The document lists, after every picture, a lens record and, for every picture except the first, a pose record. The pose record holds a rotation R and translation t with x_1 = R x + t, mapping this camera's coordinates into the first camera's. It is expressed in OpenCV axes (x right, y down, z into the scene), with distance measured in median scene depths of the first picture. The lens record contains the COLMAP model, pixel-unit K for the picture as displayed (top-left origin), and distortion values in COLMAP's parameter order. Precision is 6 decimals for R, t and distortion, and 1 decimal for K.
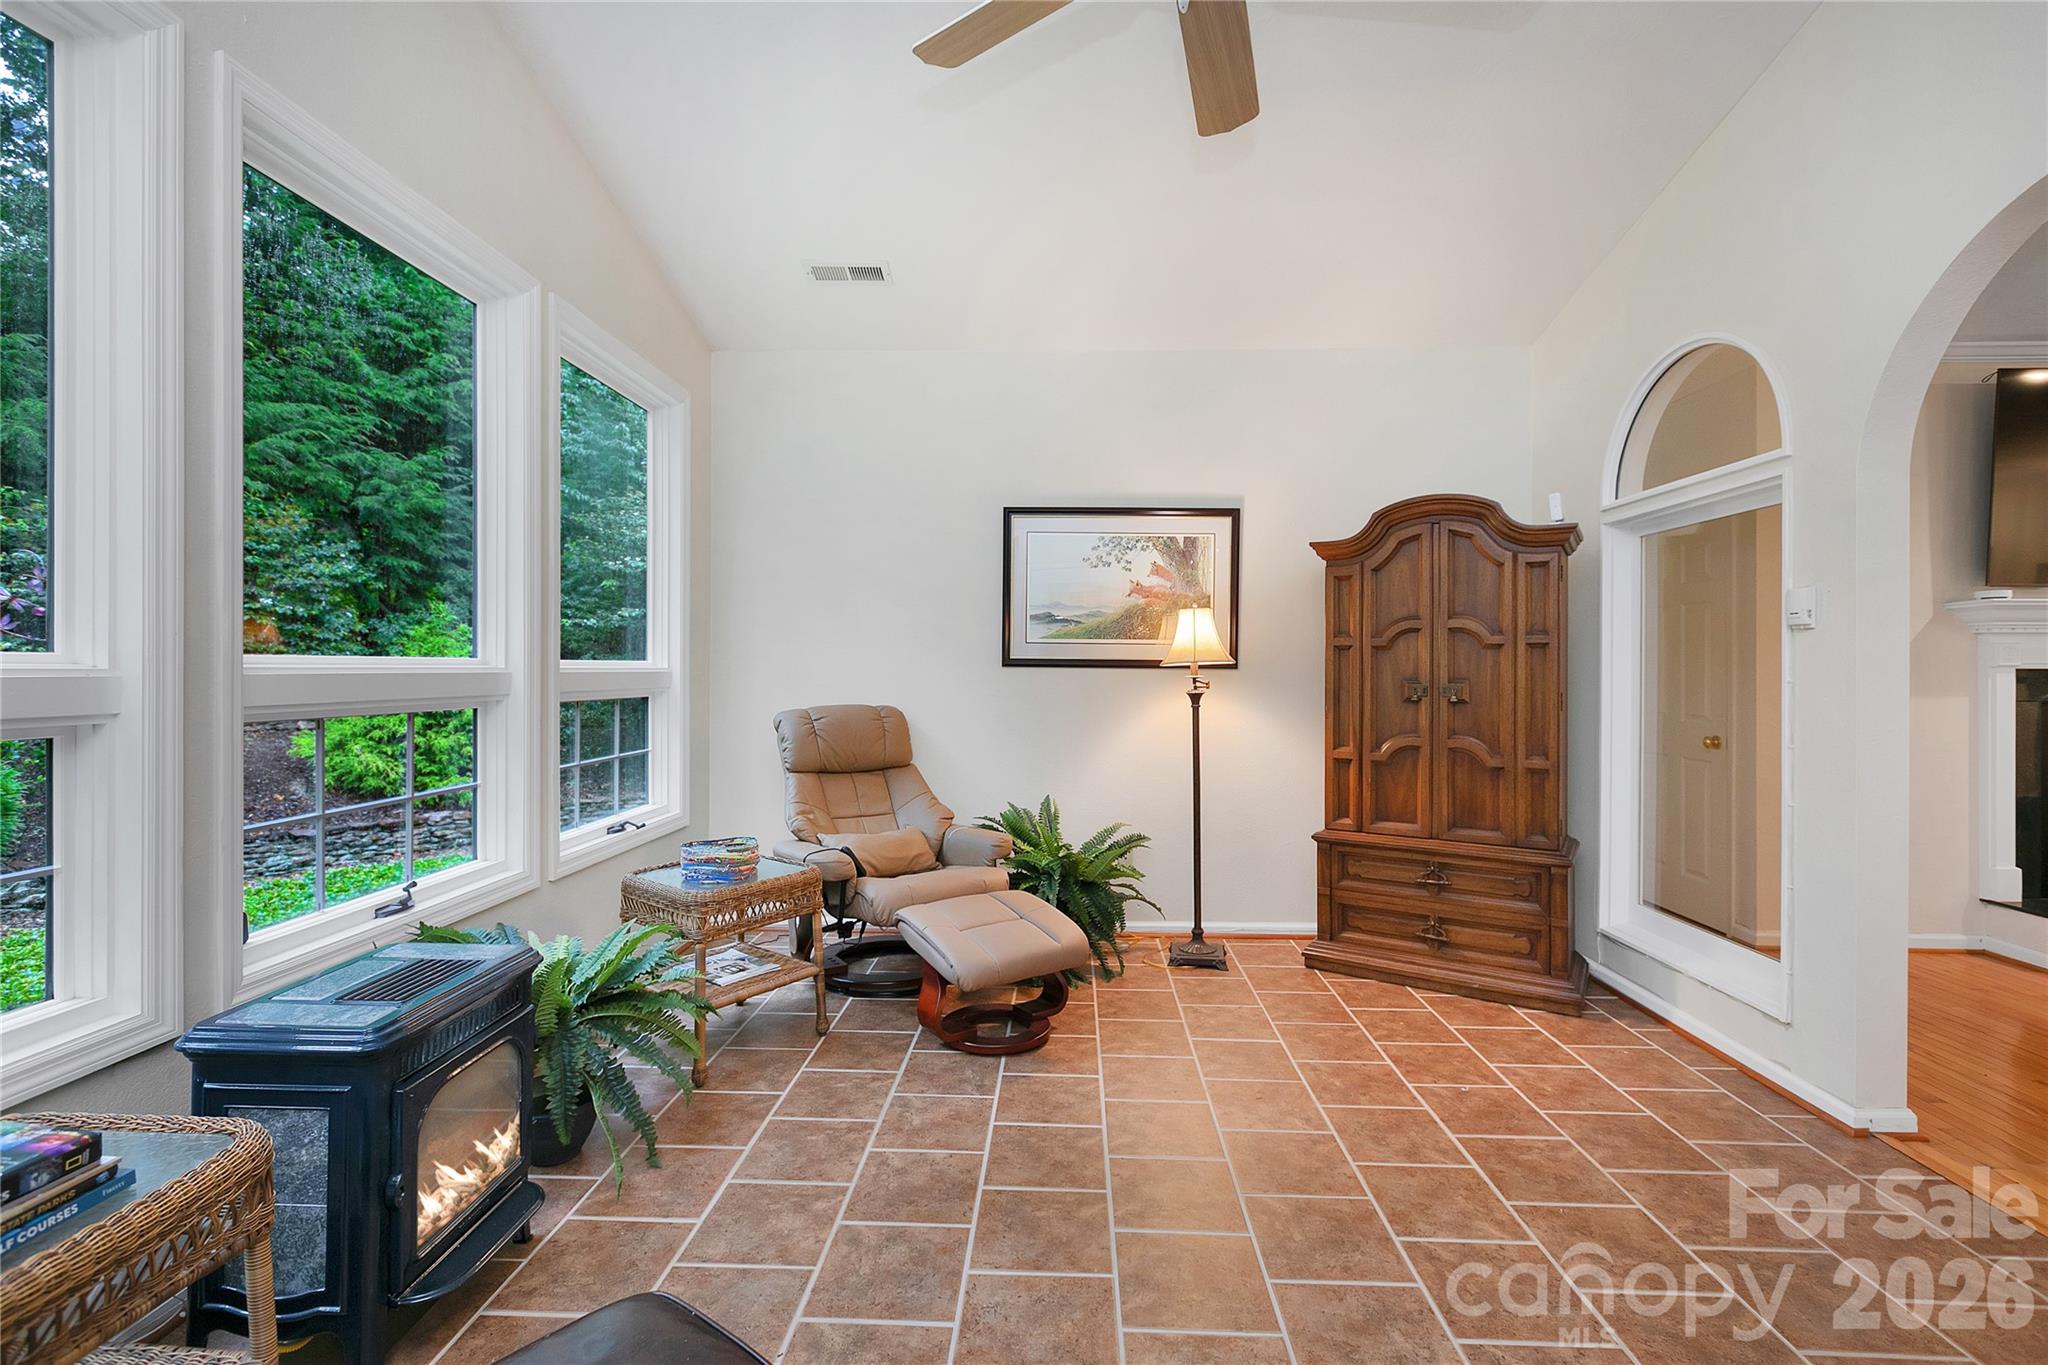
lens RADIAL K [[929.4, 0, 1024.0], [0, 929.4, 682.5], [0, 0, 1]] dist [0.002097, 0.000279]
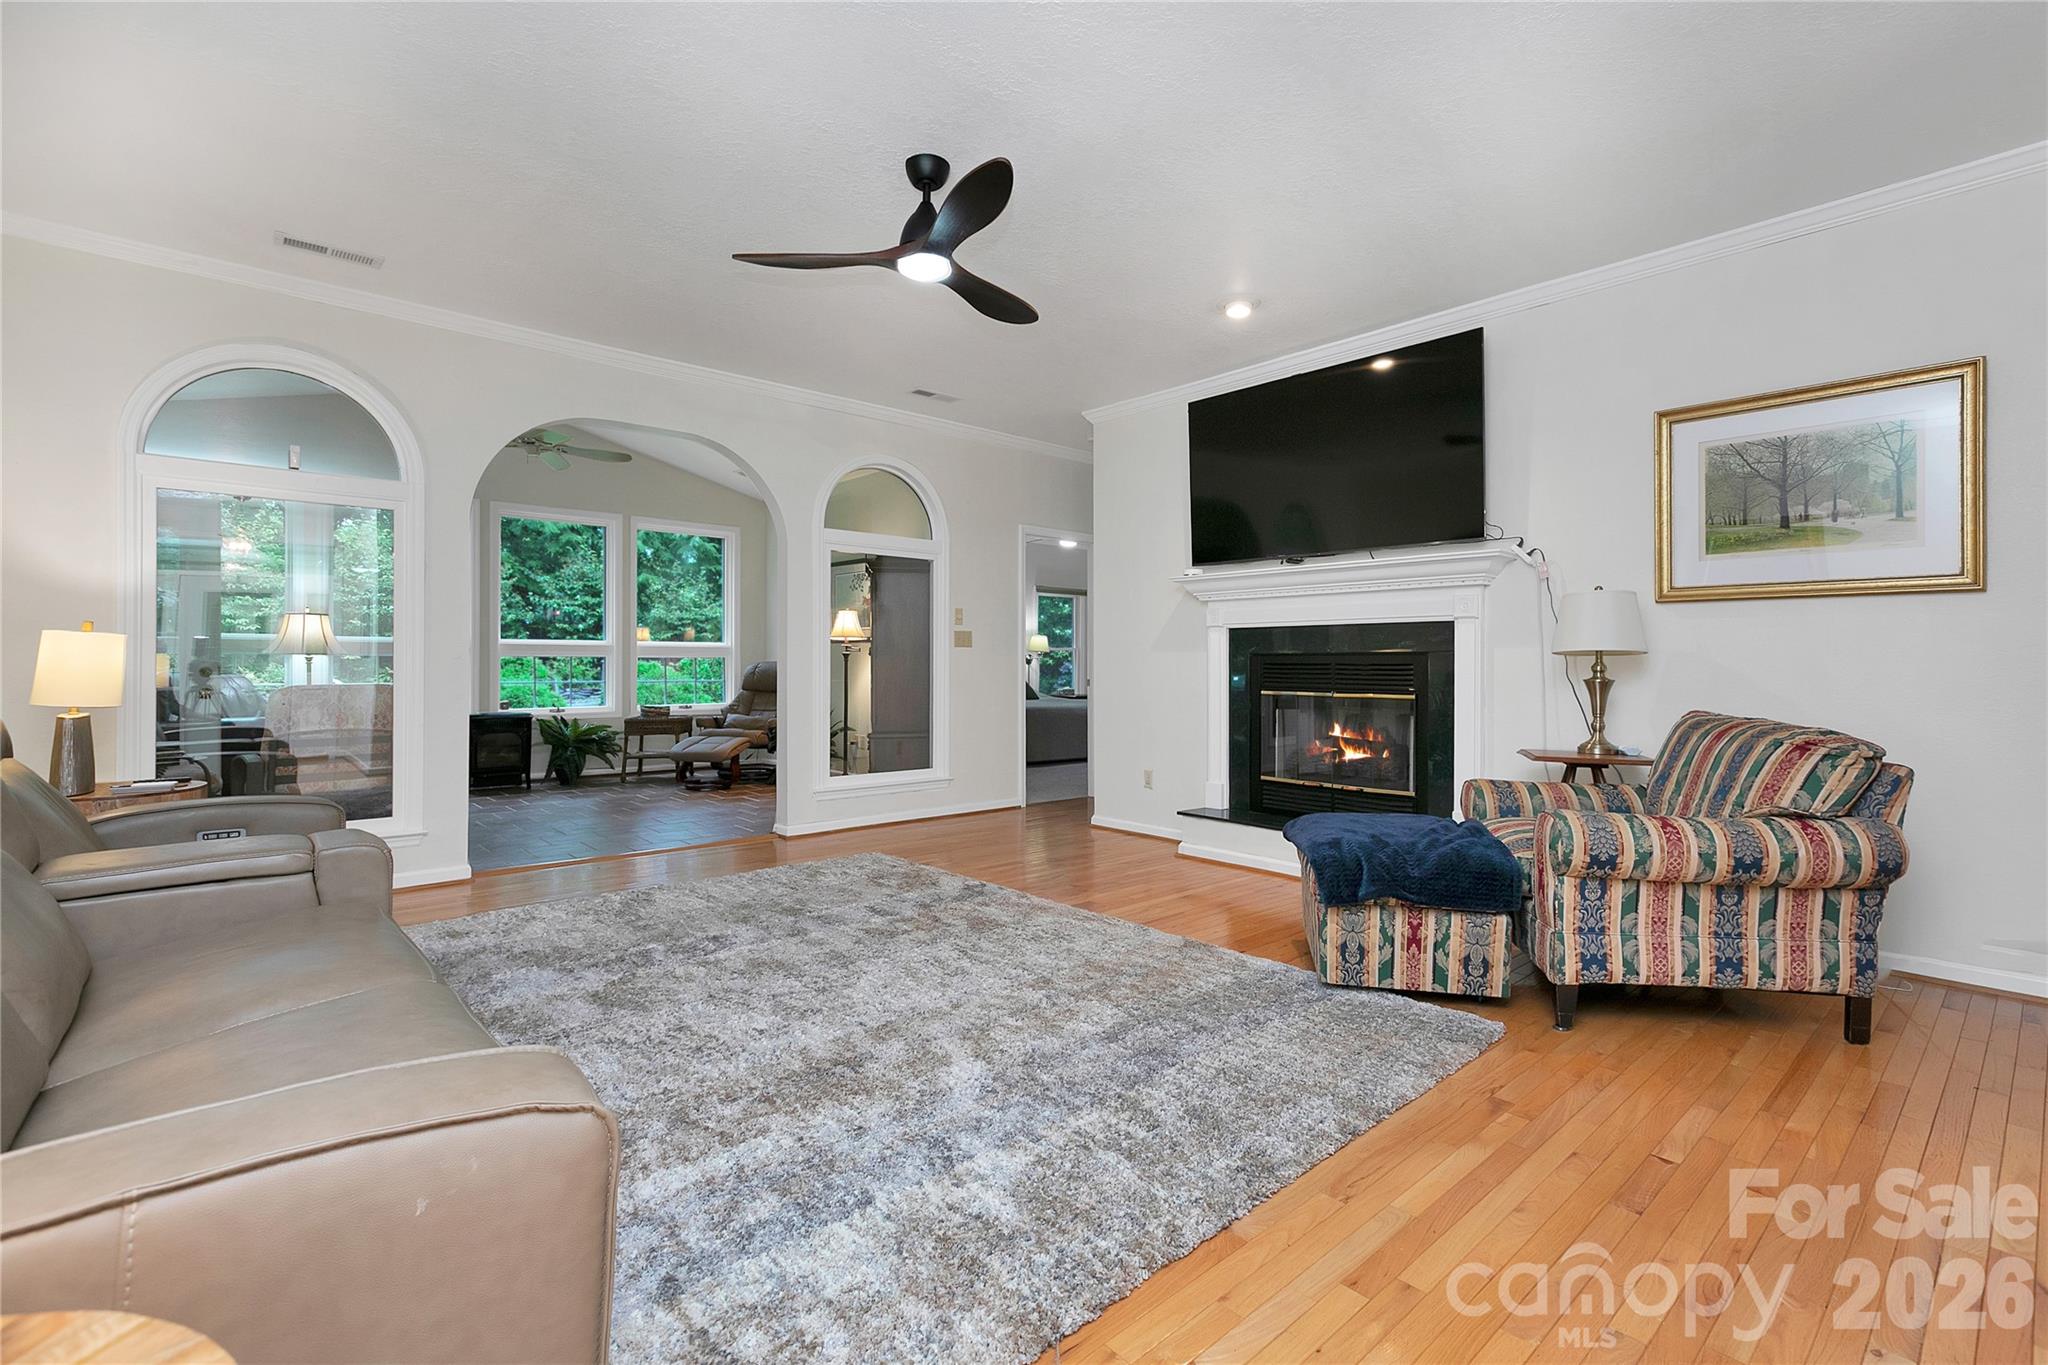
lens RADIAL K [[929.4, 0, 1024.0], [0, 929.4, 682.5], [0, 0, 1]] dist [0.002097, 0.000279]
pose [[0.699636, 0.009566, -0.714435, 1.829529], [-0.007759, 0.999953, 0.005791, 0.059131], [0.714457, 0.001492, 0.699678, -0.110775]]
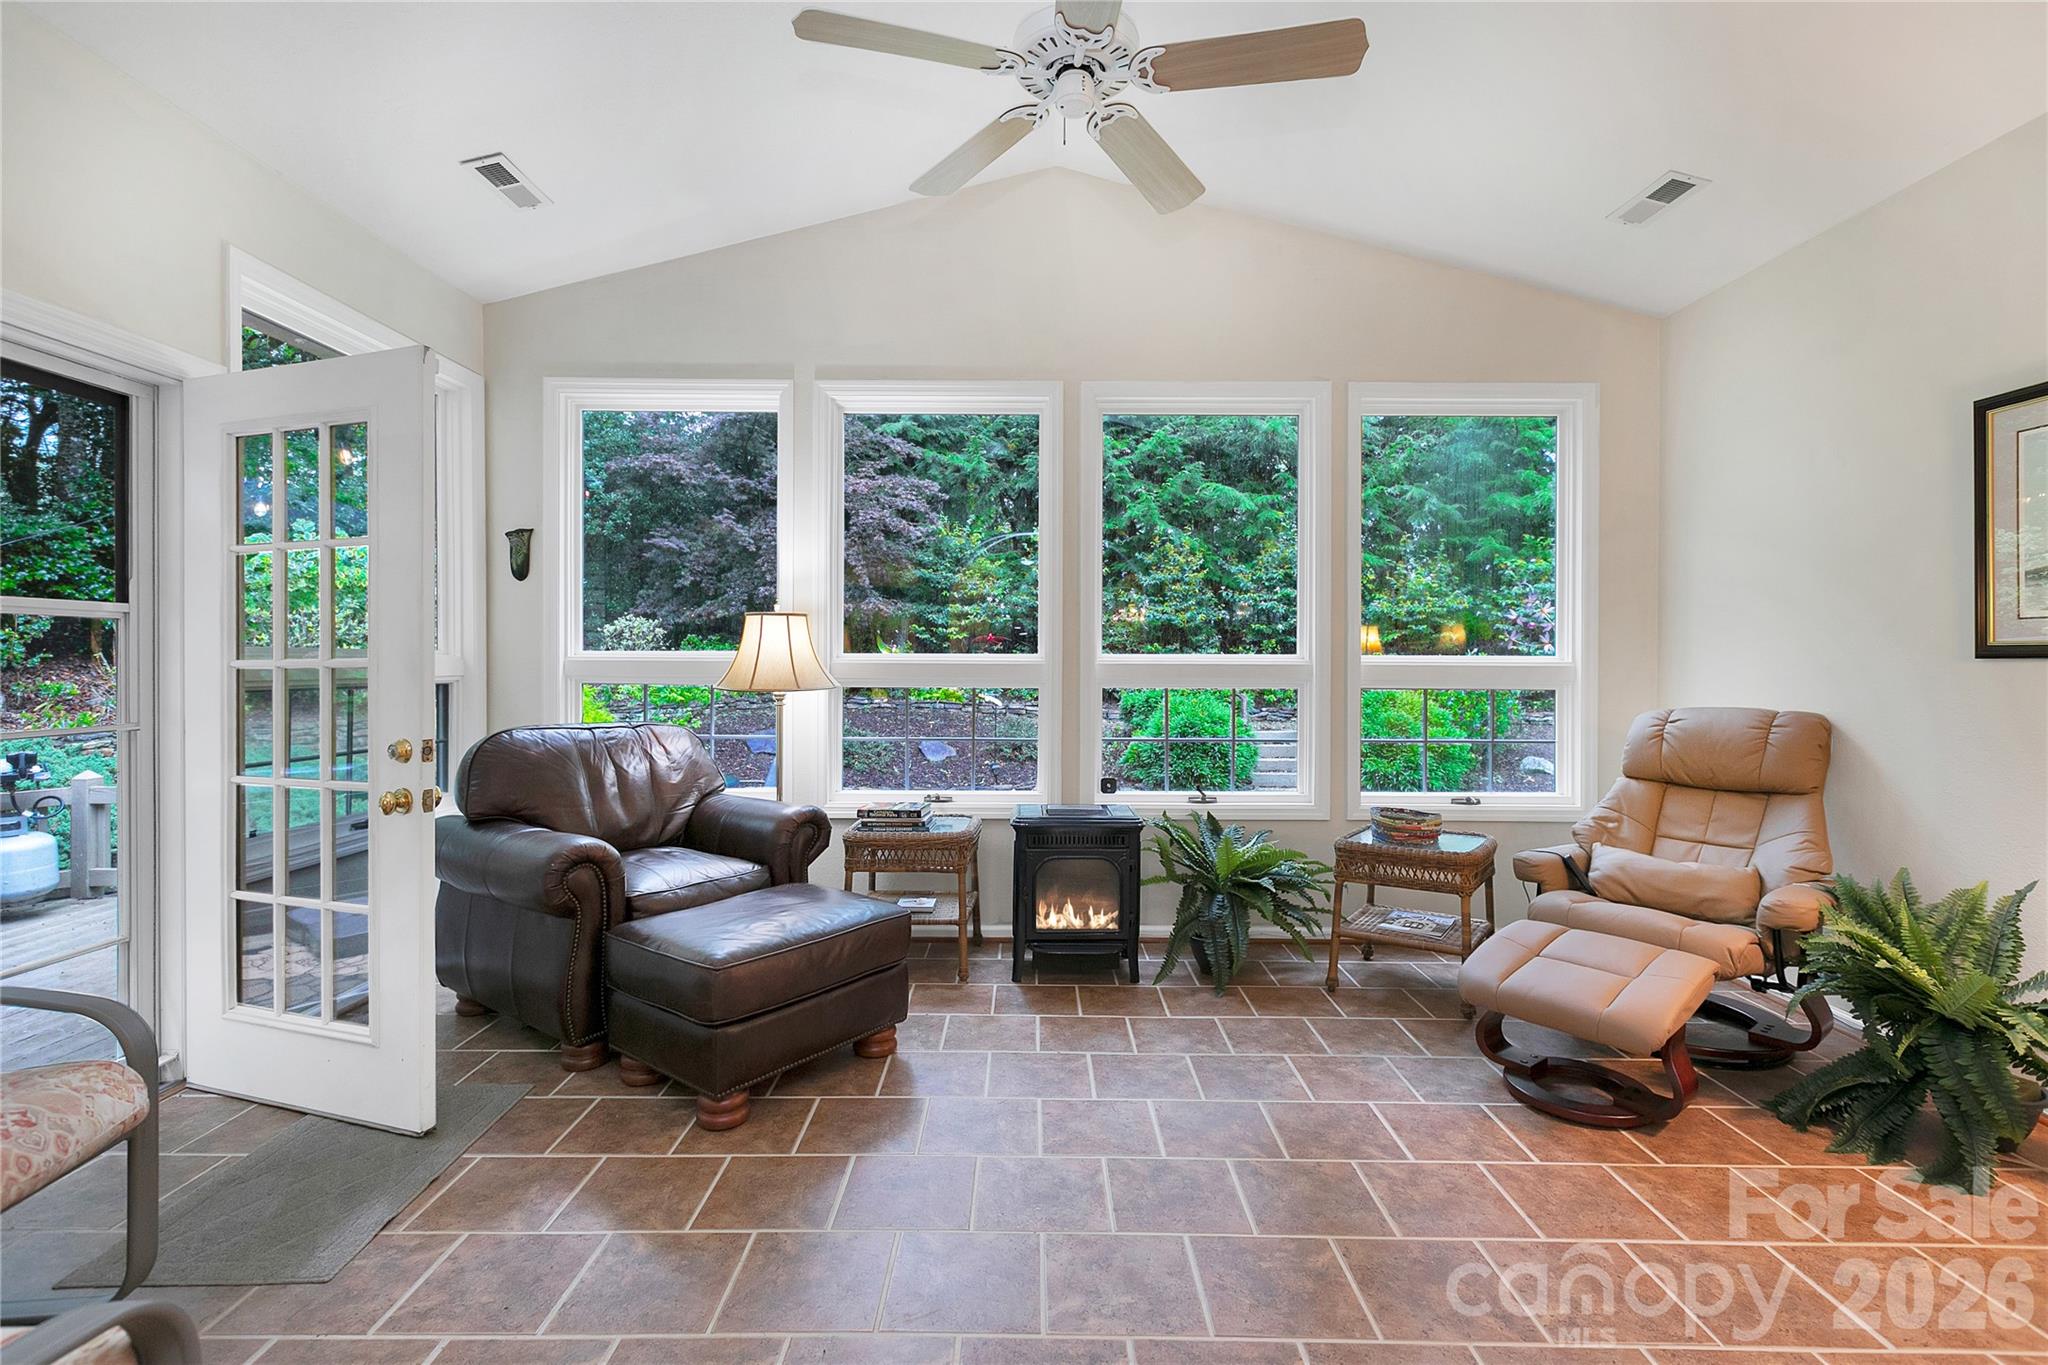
lens RADIAL K [[929.4, 0, 1024.0], [0, 929.4, 682.5], [0, 0, 1]] dist [0.002097, 0.000279]
pose [[0.049649, 0.017905, -0.998606, 0.602462], [-0.019210, 0.999671, 0.016969, 0.000784], [0.998582, 0.018340, 0.049976, 0.356416]]
